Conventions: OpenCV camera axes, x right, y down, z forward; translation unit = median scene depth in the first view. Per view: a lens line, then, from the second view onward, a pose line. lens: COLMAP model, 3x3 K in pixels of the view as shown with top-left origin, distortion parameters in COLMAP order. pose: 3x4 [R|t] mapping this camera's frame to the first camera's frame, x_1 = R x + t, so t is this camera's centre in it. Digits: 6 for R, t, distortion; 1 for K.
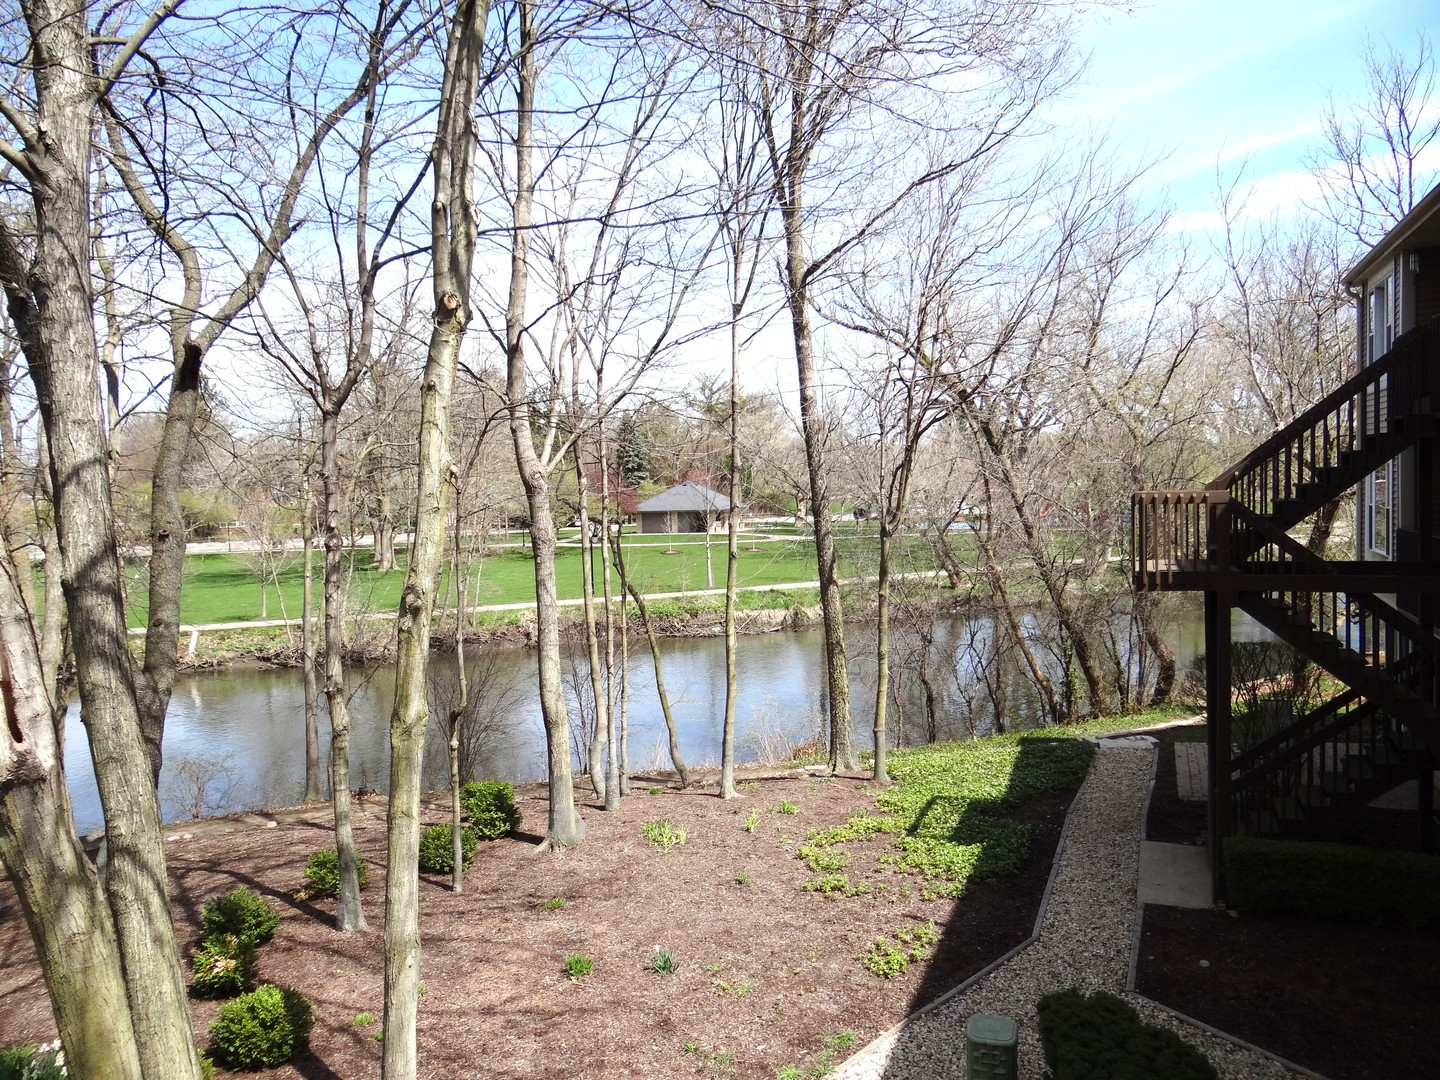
lens RADIAL K [[1129.8, 0, 708.2], [0, 1129.8, 535.6], [0, 0, 1]] dist [-0.007779, 0.005005]
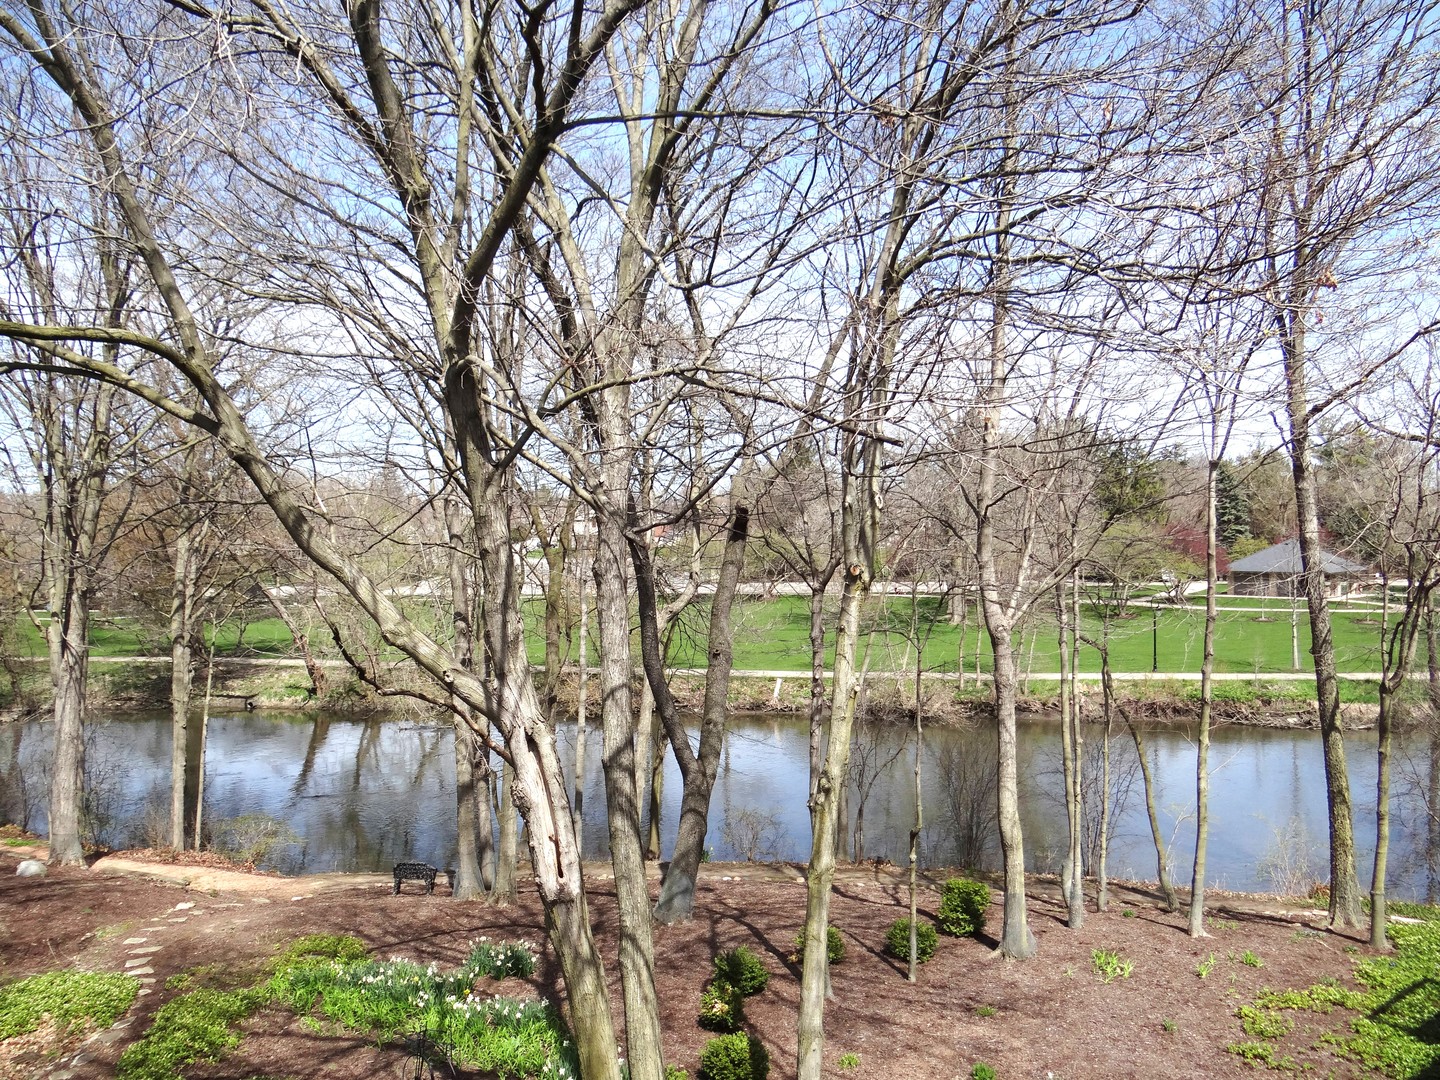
lens RADIAL K [[1129.8, 0, 710.1], [0, 1129.8, 536.4], [0, 0, 1]] dist [-0.007779, 0.005005]
pose [[0.871277, 0.022433, -0.490278, 0.185457], [-0.037271, 0.999094, -0.020520, -0.136603], [0.489374, 0.036152, 0.871325, -0.181979]]
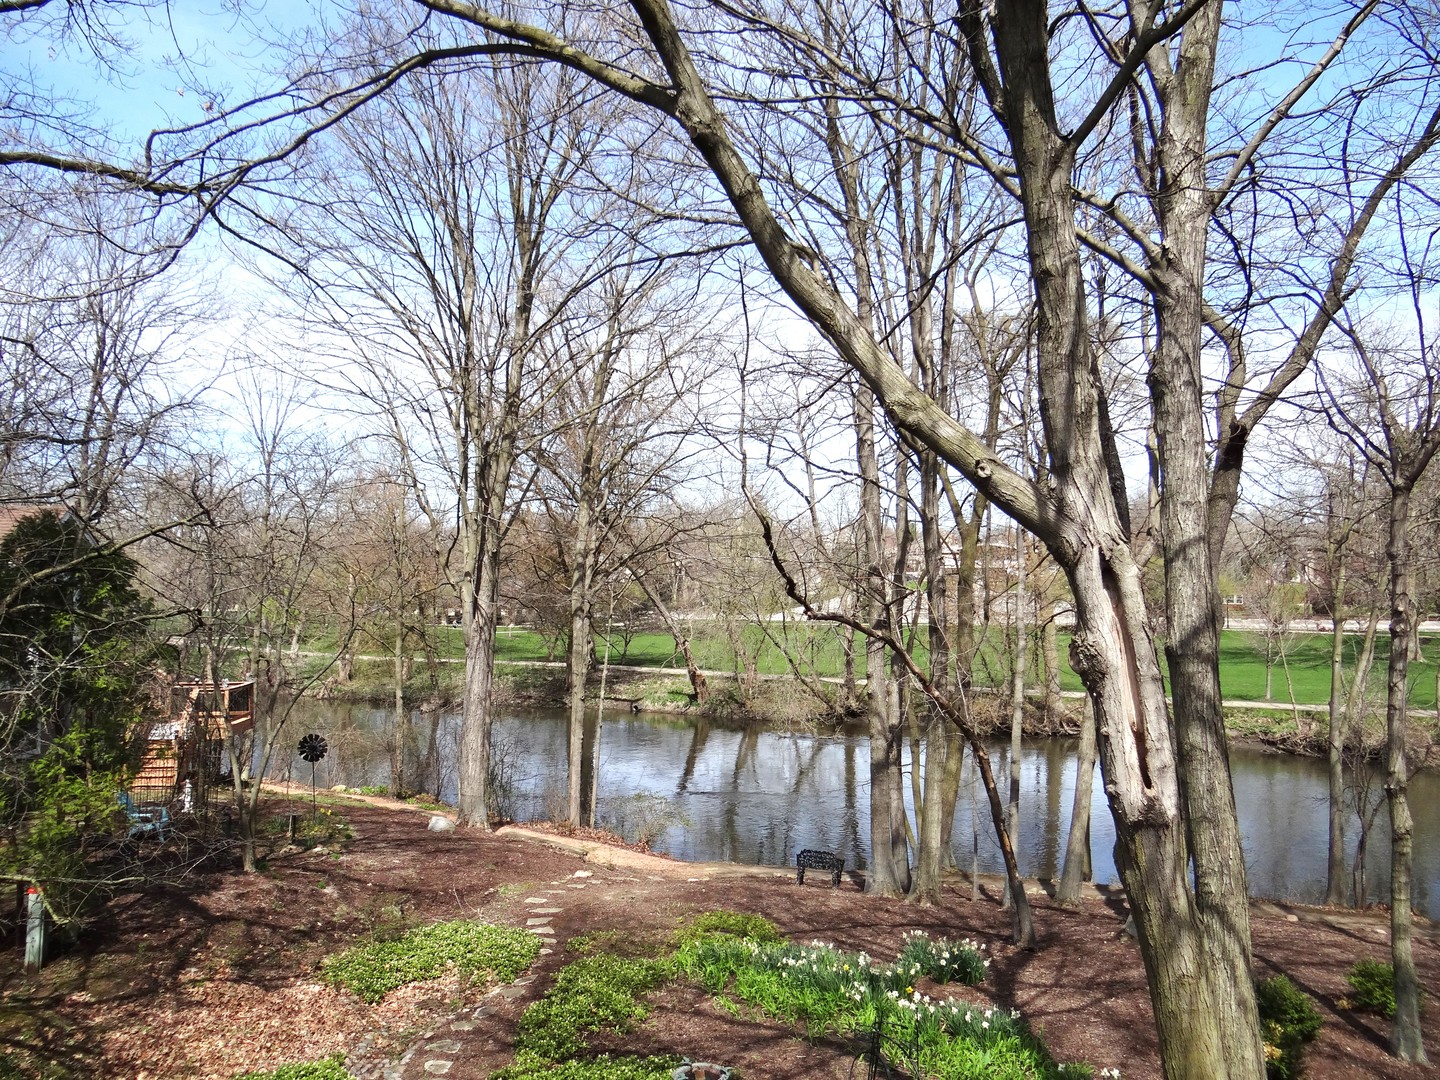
lens RADIAL K [[1129.8, 0, 718.0], [0, 1129.8, 535.9], [0, 0, 1]] dist [-0.007779, 0.005005]
pose [[0.680118, 0.007134, -0.733068, -0.034439], [-0.056094, 0.997528, -0.042335, 0.001467], [0.730954, 0.069914, 0.678836, -0.042975]]
